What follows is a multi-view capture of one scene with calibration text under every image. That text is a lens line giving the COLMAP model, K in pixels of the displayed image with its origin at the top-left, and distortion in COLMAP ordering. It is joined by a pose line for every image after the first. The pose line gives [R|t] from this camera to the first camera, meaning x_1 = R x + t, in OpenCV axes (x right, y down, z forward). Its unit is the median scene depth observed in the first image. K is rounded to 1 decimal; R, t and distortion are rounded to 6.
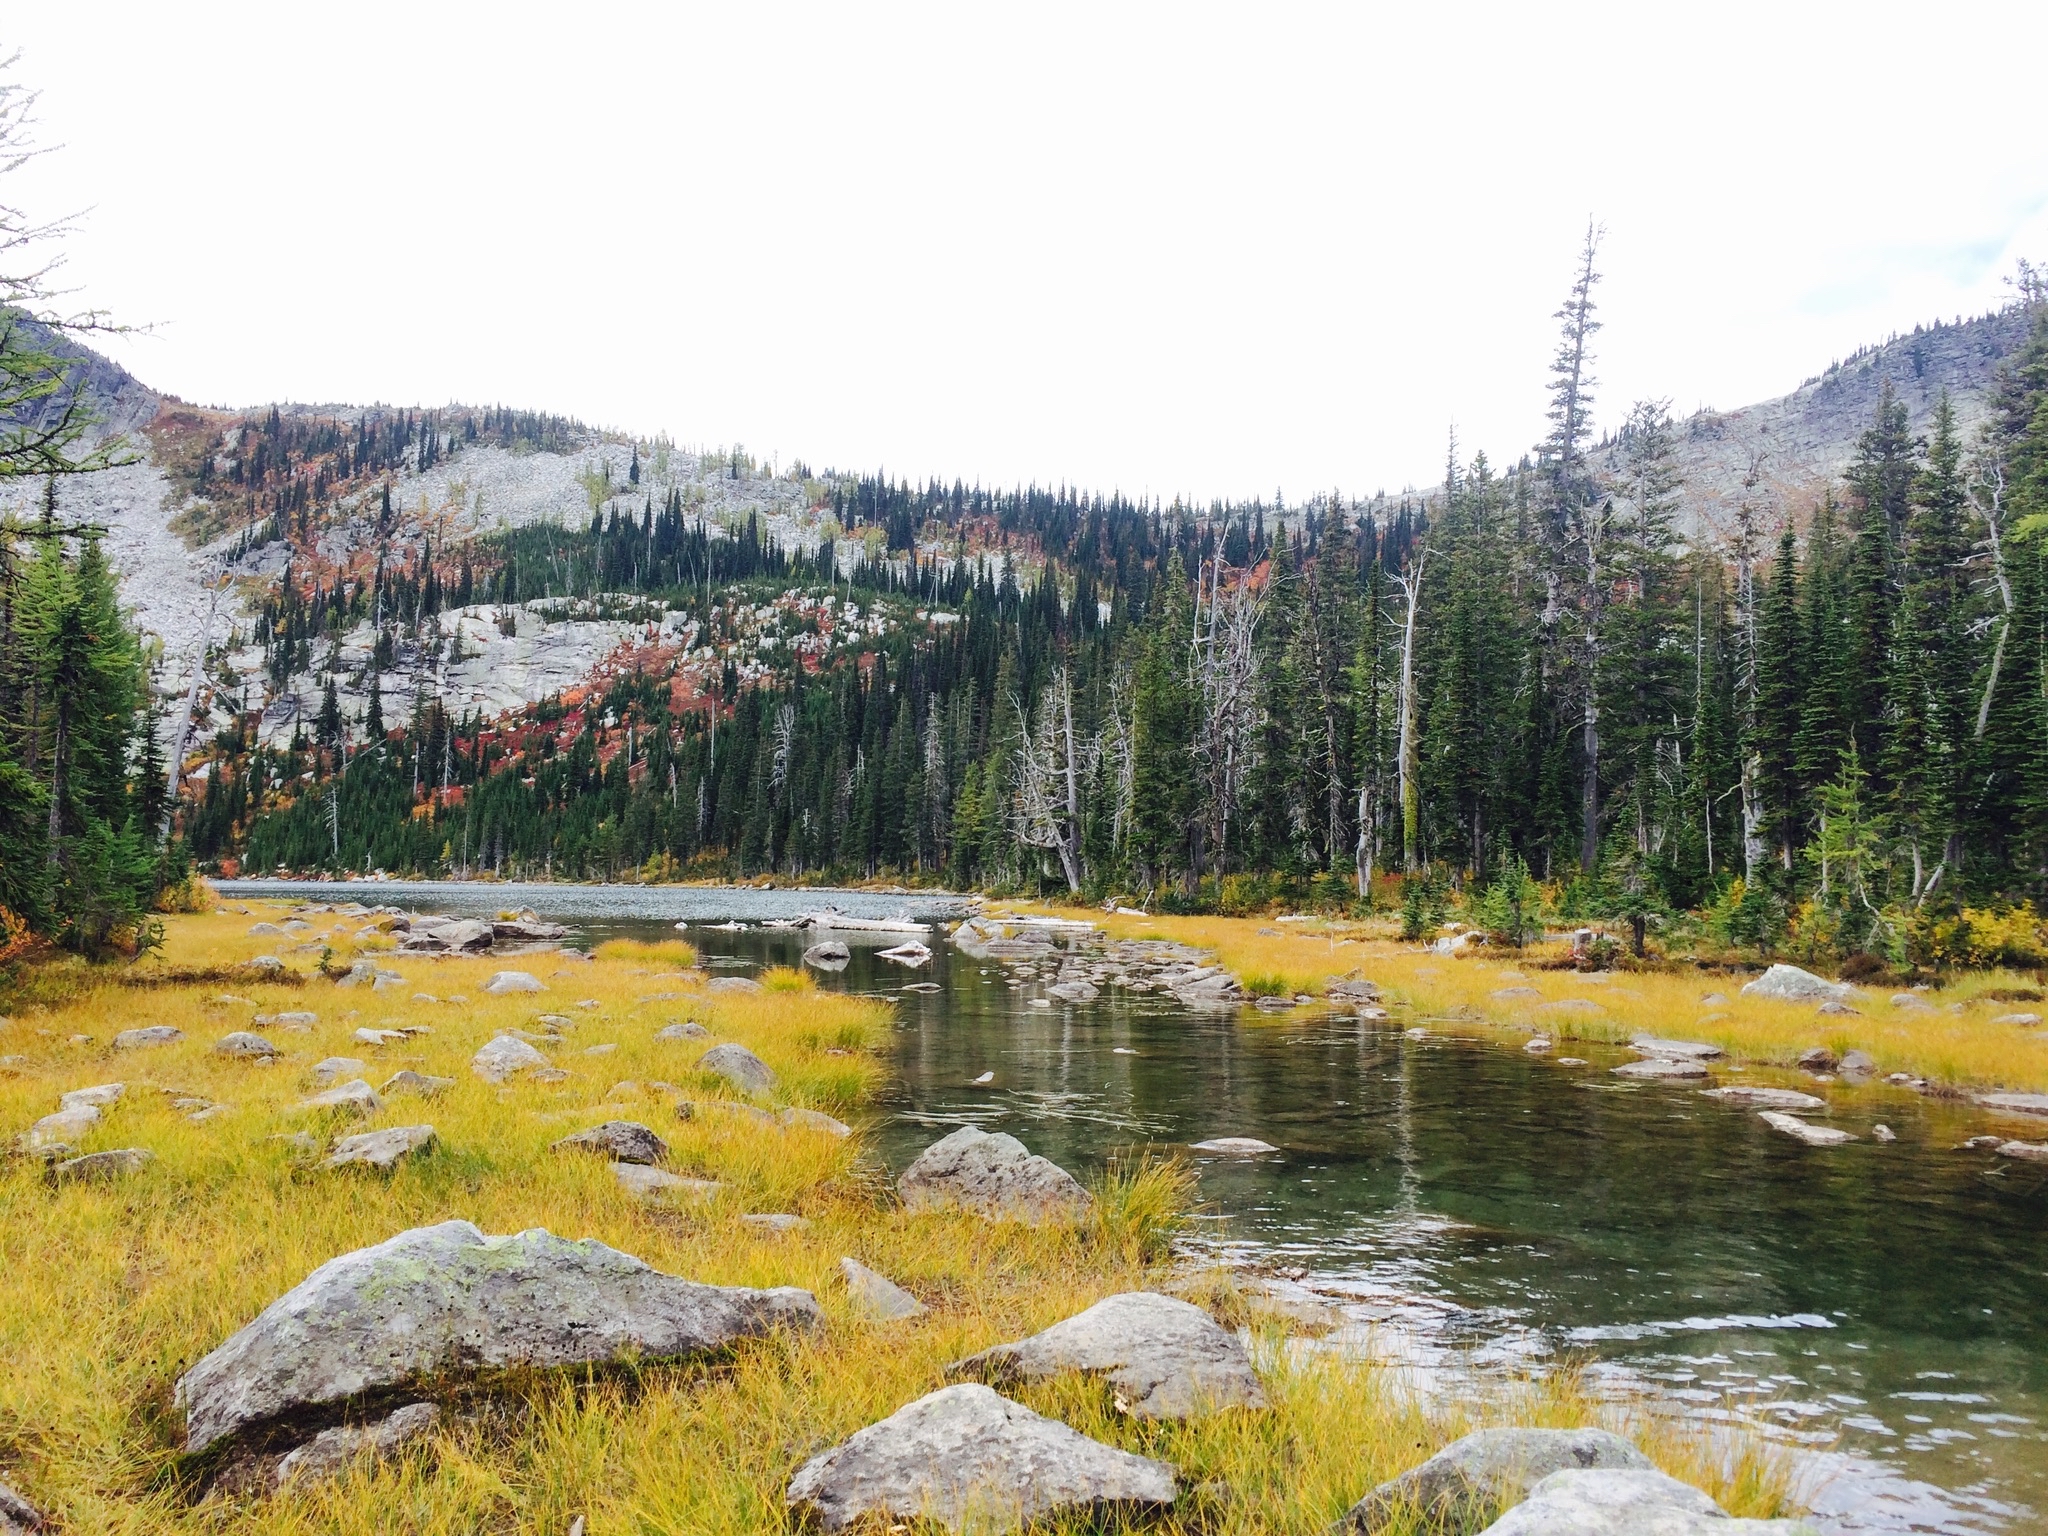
lens RADIAL K [[1778.1, 0, 1024.0], [0, 1778.1, 768.0], [0, 0, 1]] dist [0.102454, -0.139923]
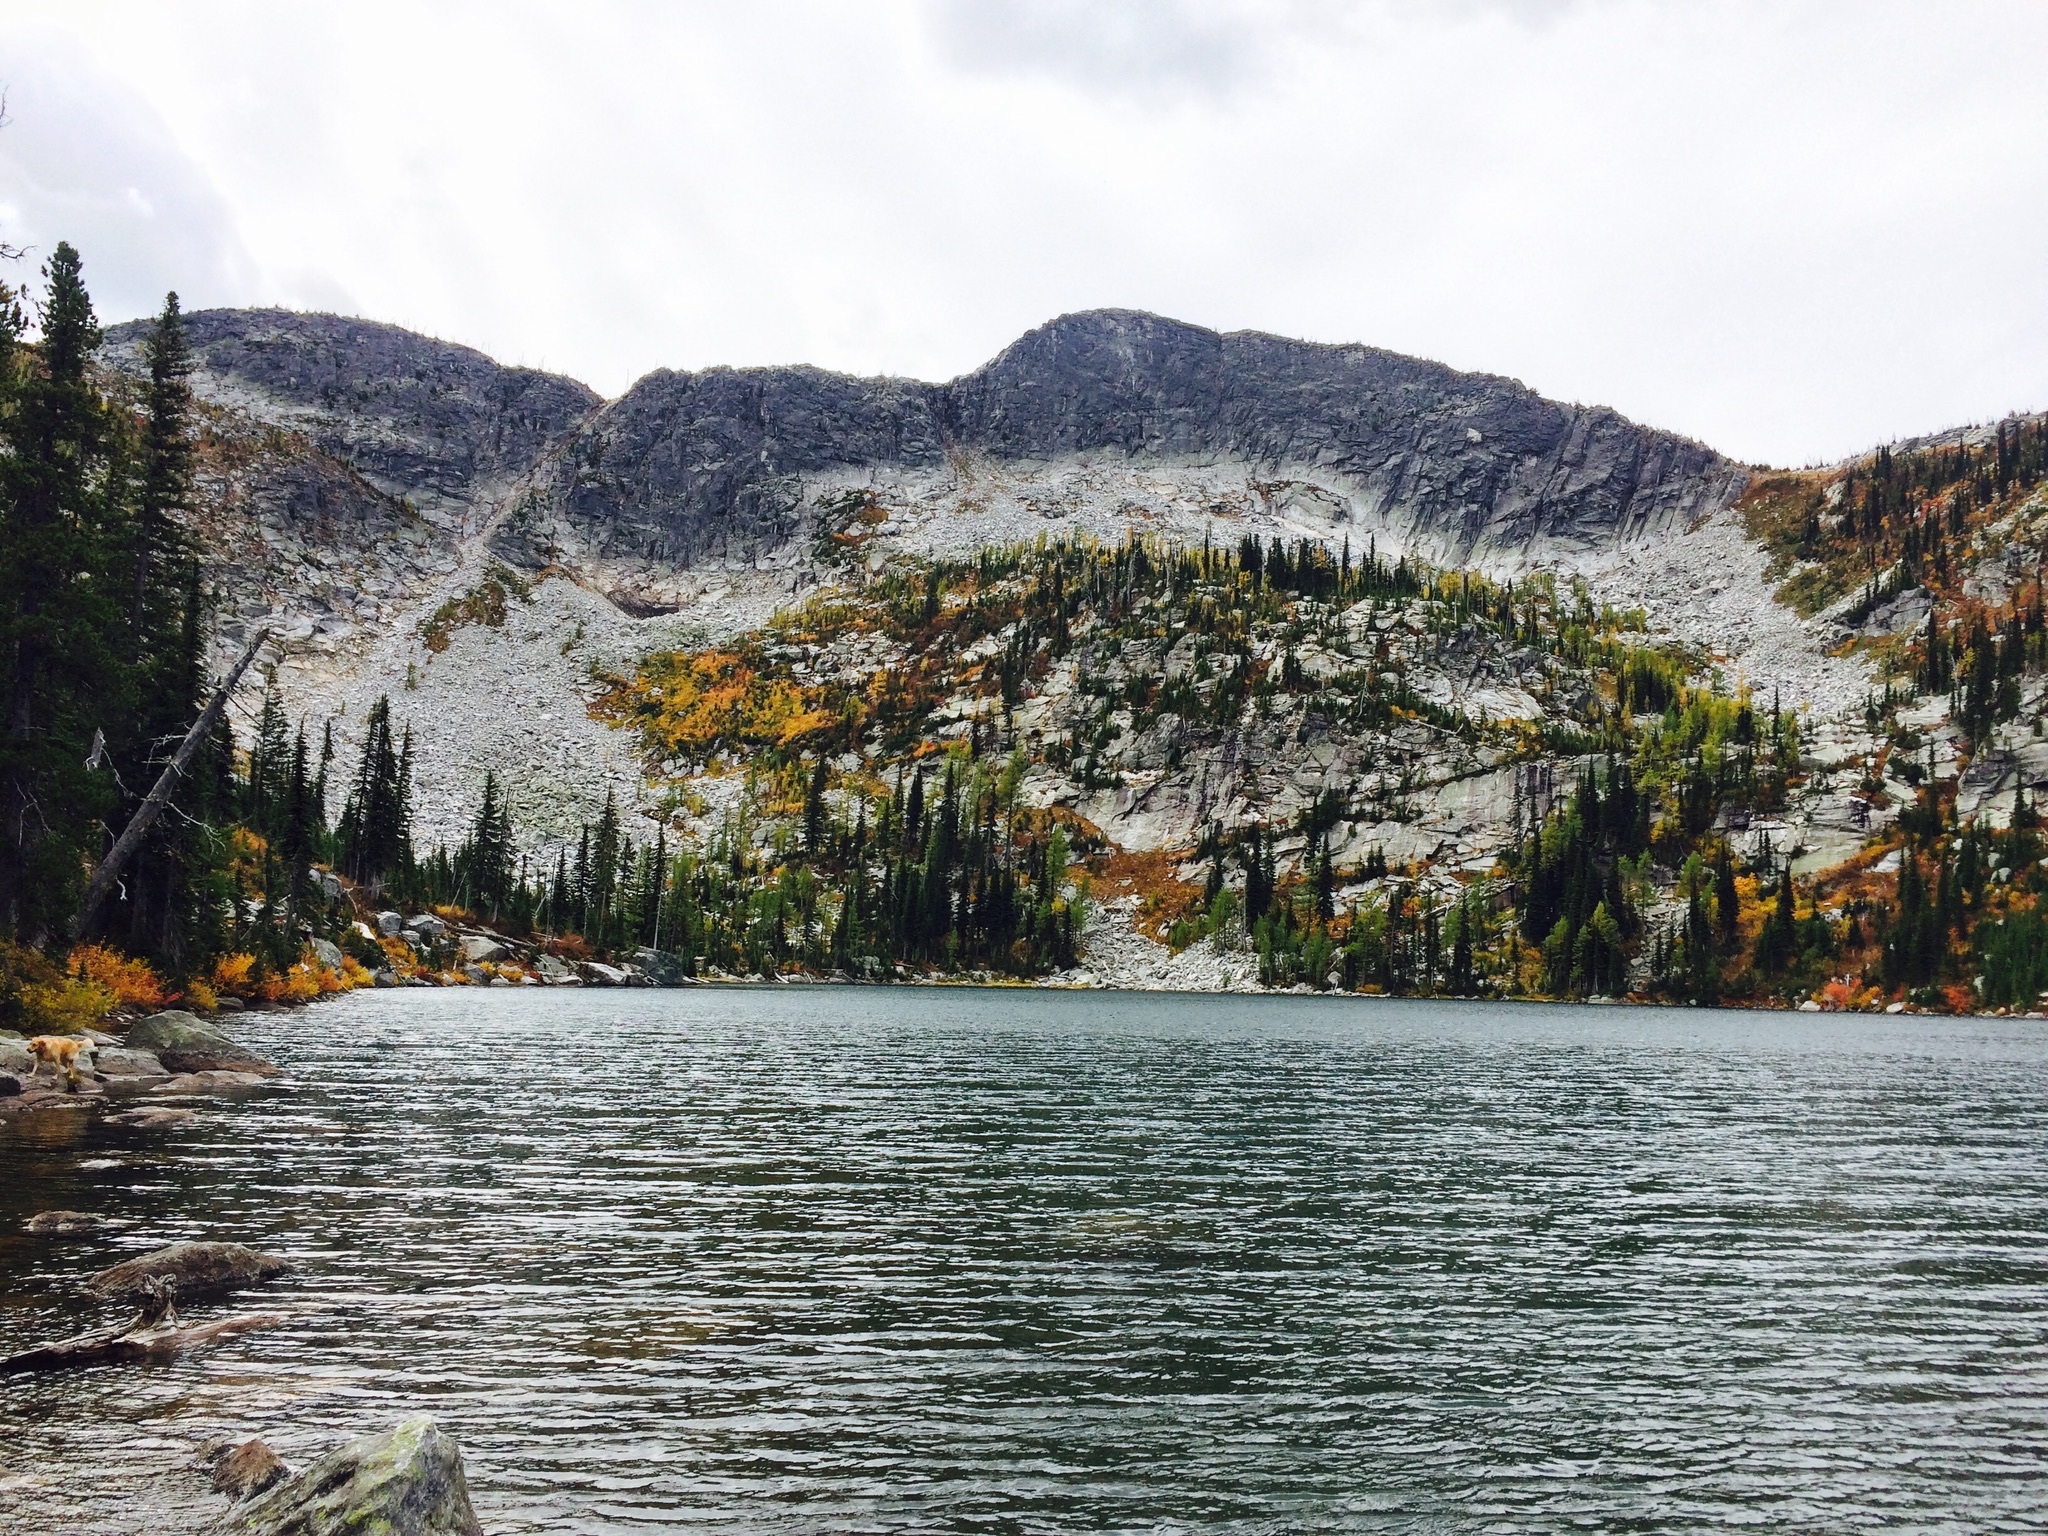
lens RADIAL K [[1778.1, 0, 1024.0], [0, 1778.1, 768.0], [0, 0, 1]] dist [0.102454, -0.139923]
pose [[0.680248, -0.086496, -0.727861, -0.101604], [0.036693, 0.995786, -0.084043, 0.007828], [0.732063, 0.030463, 0.680555, 0.158948]]
